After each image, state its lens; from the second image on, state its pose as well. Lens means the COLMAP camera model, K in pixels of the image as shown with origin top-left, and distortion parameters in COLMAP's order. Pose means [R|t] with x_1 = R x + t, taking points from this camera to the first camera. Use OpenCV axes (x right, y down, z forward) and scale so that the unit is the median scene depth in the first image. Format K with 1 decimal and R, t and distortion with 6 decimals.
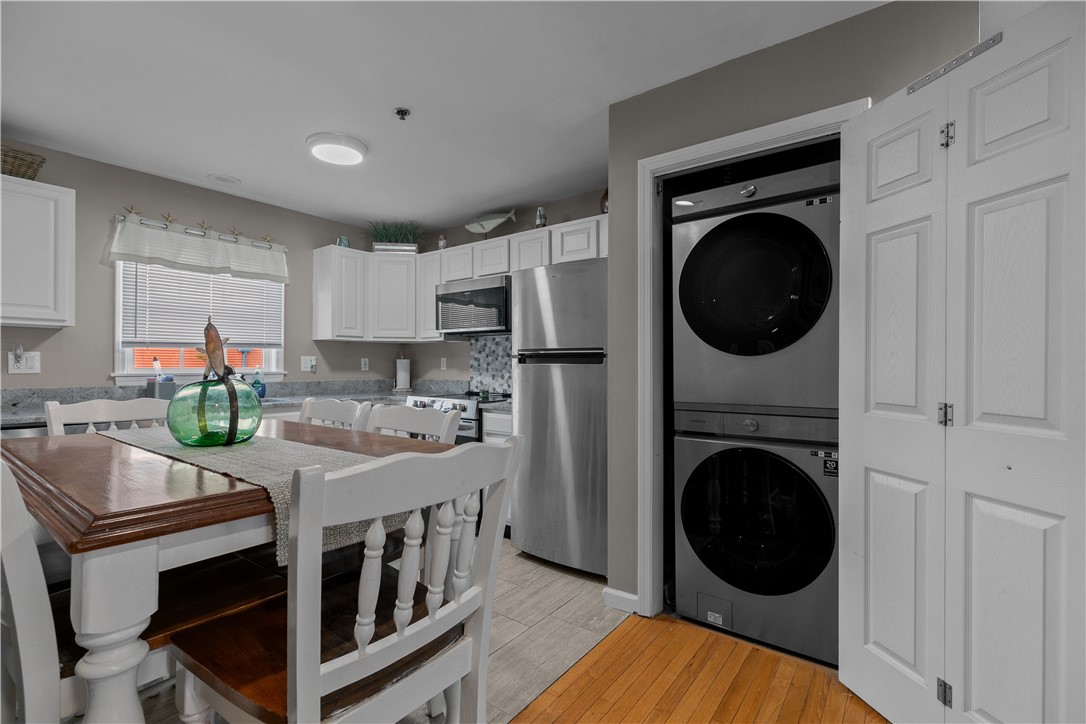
lens RADIAL K [[492.8, 0, 544.8], [0, 492.8, 366.6], [0, 0, 1]] dist [0.000472, 0.000122]
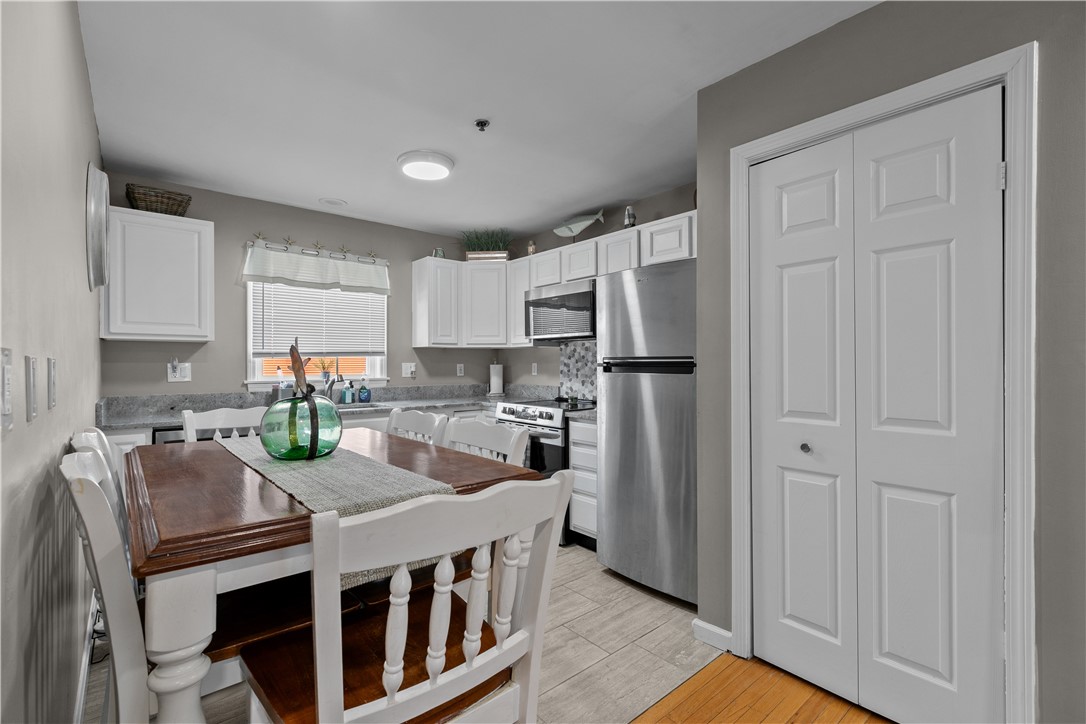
lens RADIAL K [[494.9, 0, 539.7], [0, 494.9, 367.7], [0, 0, 1]] dist [0.001554, 0.000074]
pose [[0.976334, -0.003047, -0.216248, 0.030955], [0.004024, 0.999984, 0.004076, -0.017778], [0.216232, -0.004849, 0.976330, 0.030998]]
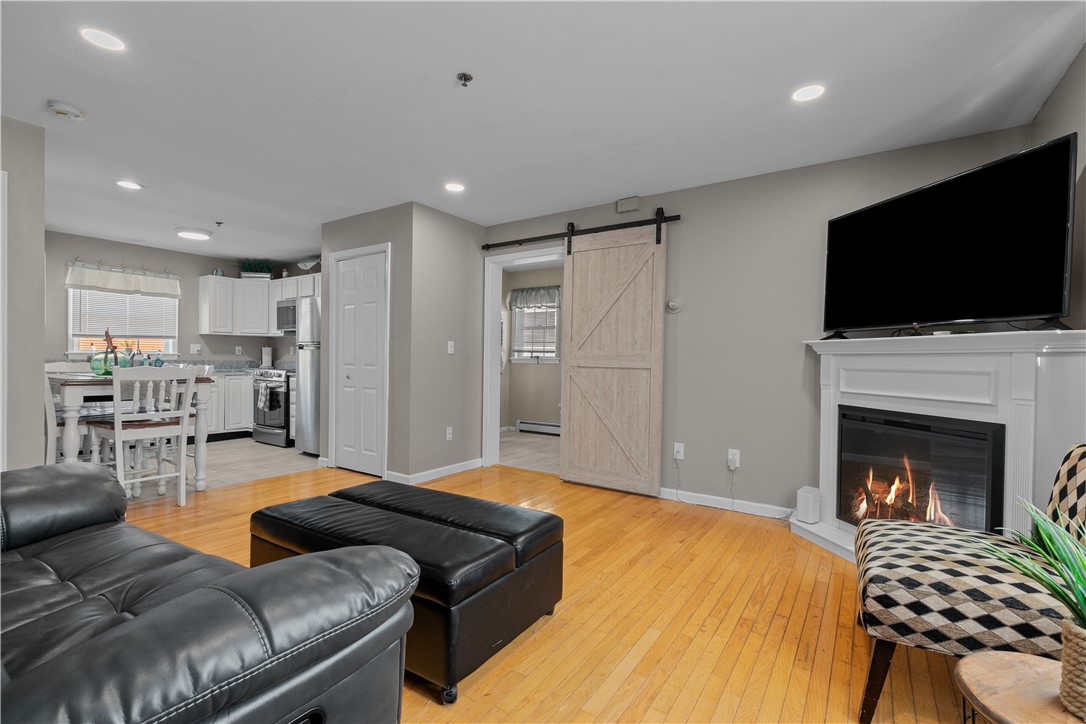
lens RADIAL K [[492.8, 0, 544.8], [0, 492.8, 366.6], [0, 0, 1]] dist [0.000472, 0.000122]
pose [[0.998282, 0.010765, 0.057599, 0.697993], [-0.011488, 0.999859, 0.012243, 0.022999], [-0.057459, -0.012884, 0.998265, -0.821430]]
